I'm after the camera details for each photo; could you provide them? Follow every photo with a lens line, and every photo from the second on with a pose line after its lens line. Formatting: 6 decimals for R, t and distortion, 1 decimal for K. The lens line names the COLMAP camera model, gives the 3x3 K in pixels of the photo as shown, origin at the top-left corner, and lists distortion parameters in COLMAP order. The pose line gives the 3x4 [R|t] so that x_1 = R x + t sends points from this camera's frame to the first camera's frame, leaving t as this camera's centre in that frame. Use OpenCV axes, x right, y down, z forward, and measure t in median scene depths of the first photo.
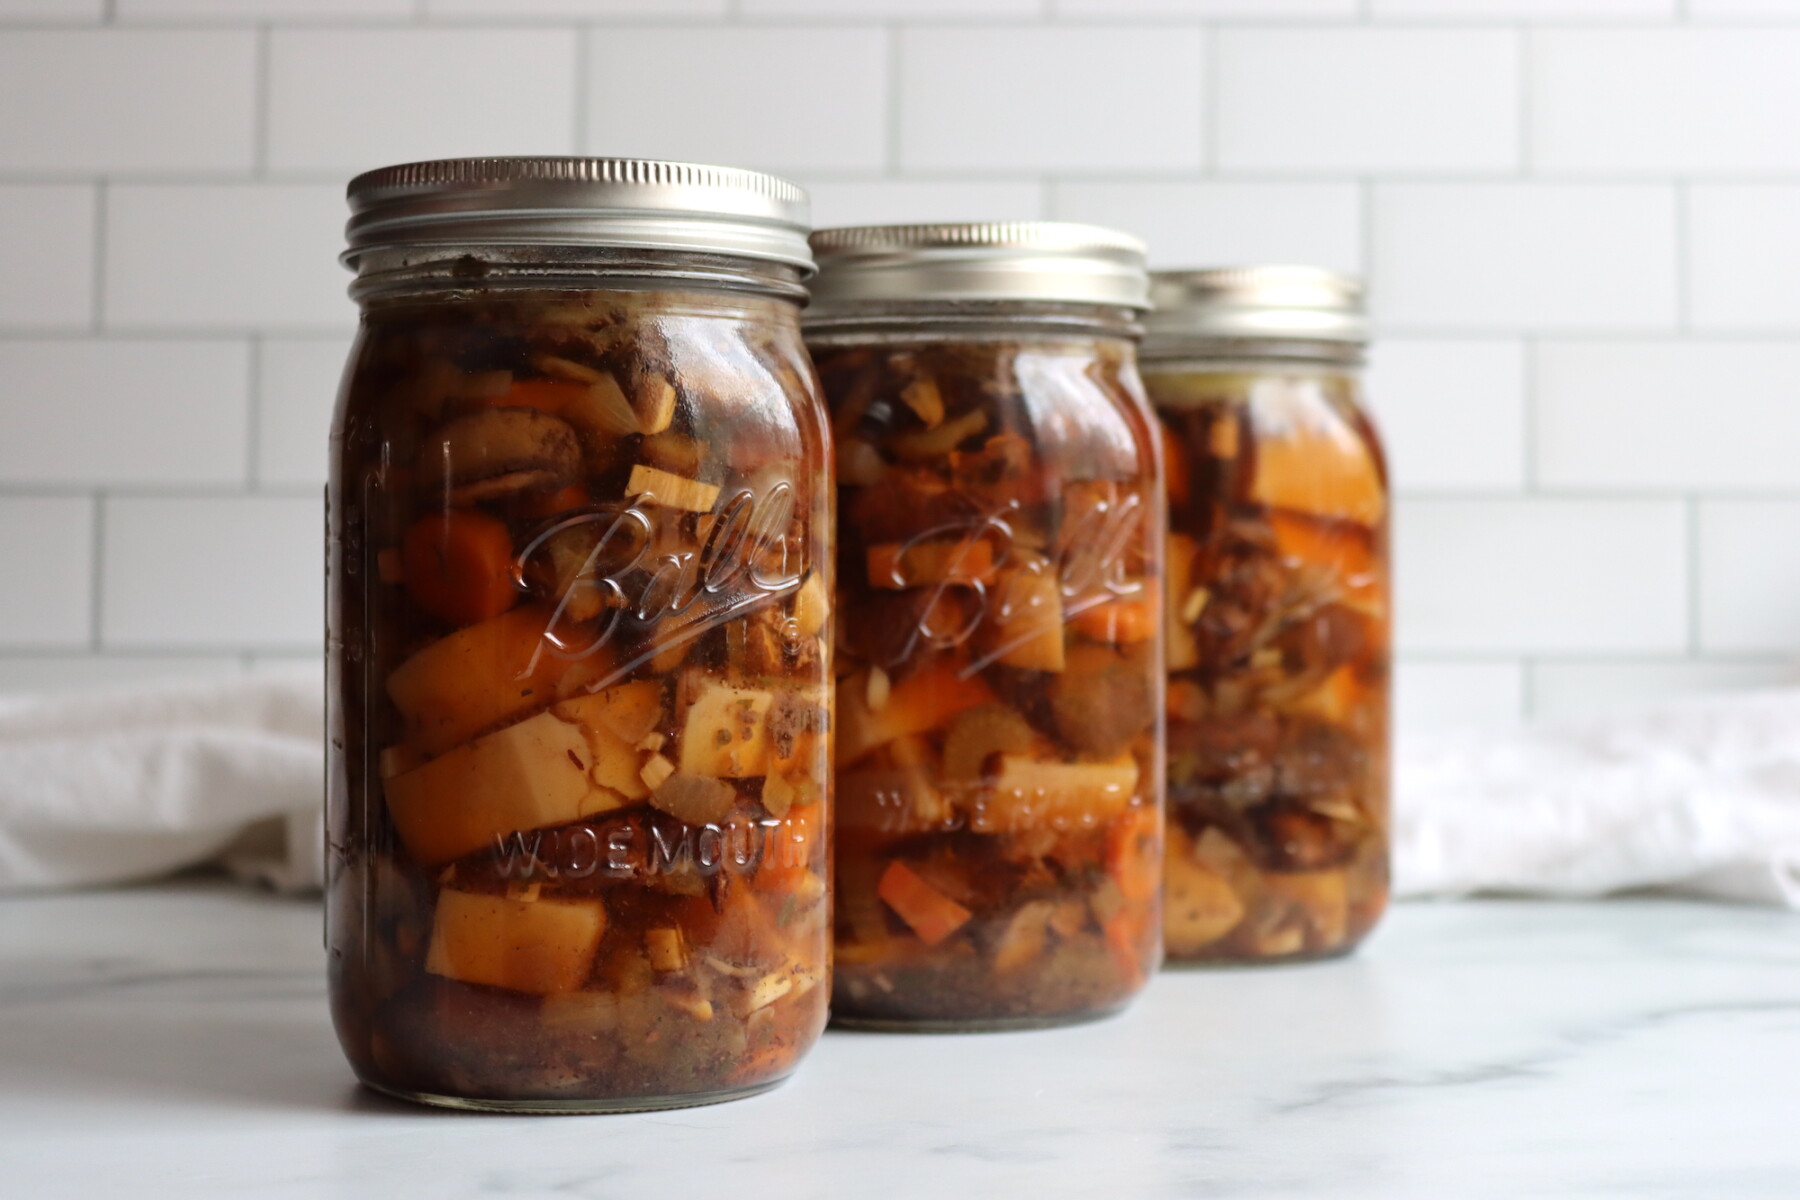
lens RADIAL K [[3226.8, 0, 895.9], [0, 3226.8, 604.6], [0, 0, 1]] dist [0.053694, 0.000000]
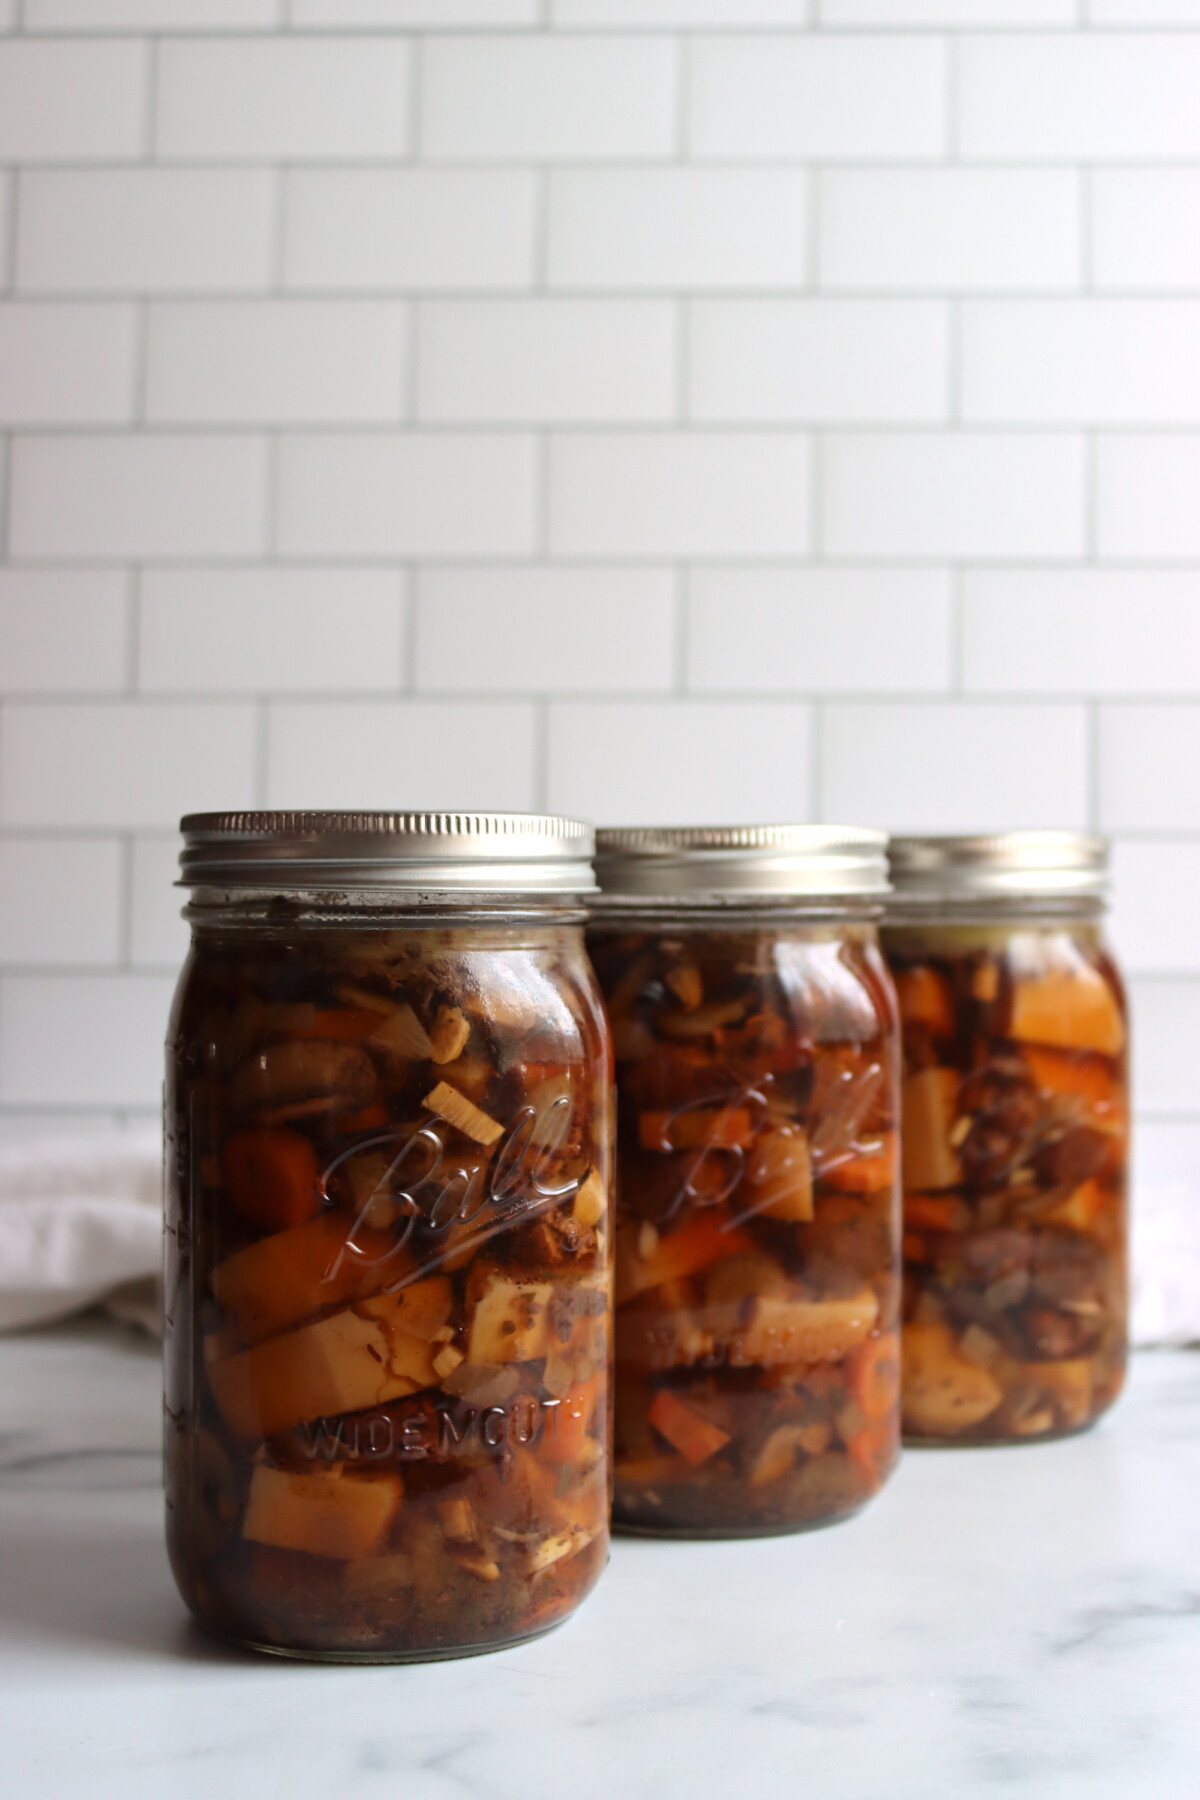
lens RADIAL K [[2566.0, 0, 611.7], [0, 2566.0, 898.7], [0, 0, 1]] dist [-0.092704, 0.000000]
pose [[0.999698, 0.002541, -0.024436, 0.003245], [-0.002589, 0.999995, -0.001901, -0.091897], [0.024431, 0.001964, 0.999700, 0.103377]]
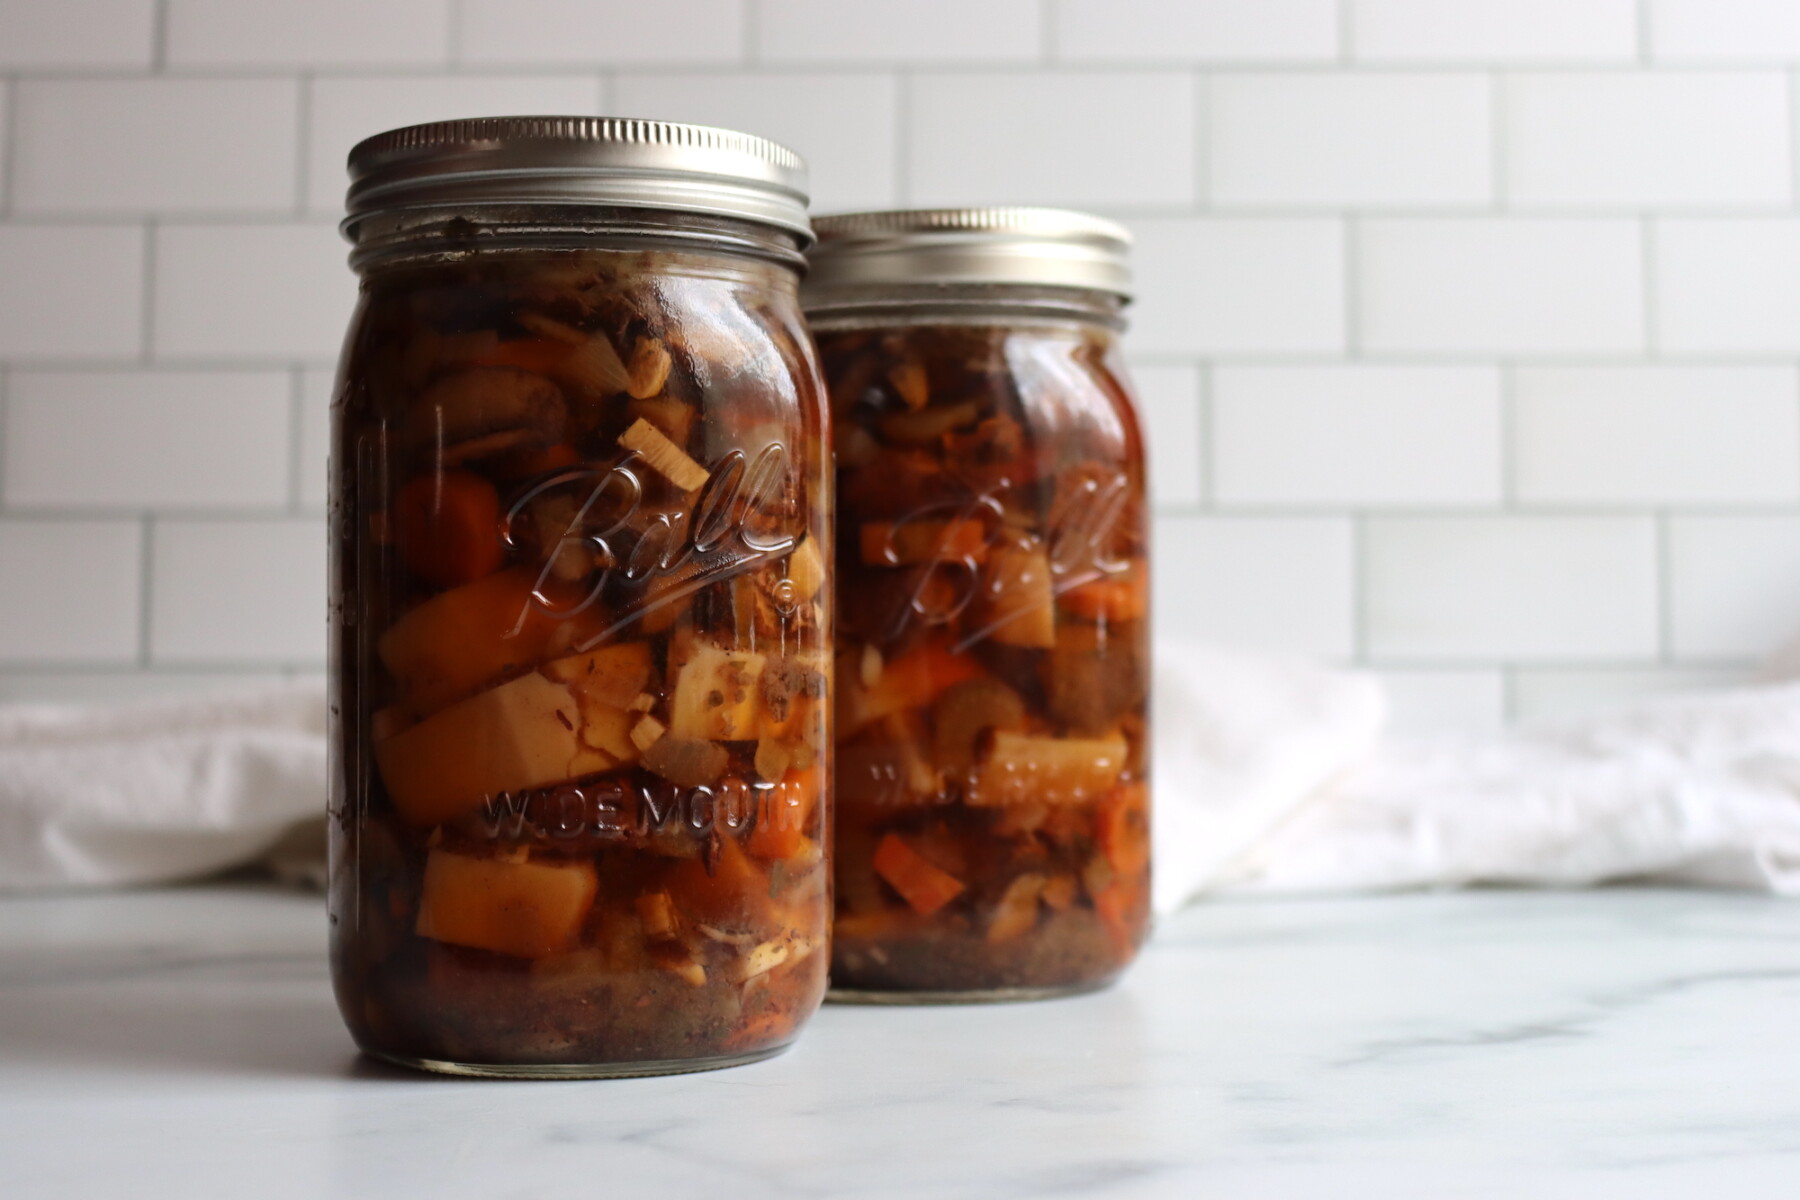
lens RADIAL K [[2750.4, 0, 894.7], [0, 2750.4, 591.3], [0, 0, 1]] dist [-0.065727, 0.000000]
pose [[0.999989, -0.004639, -0.000390, 0.002140], [0.004623, 0.999455, -0.032673, 0.031385], [0.000542, 0.032671, 0.999466, 0.134939]]
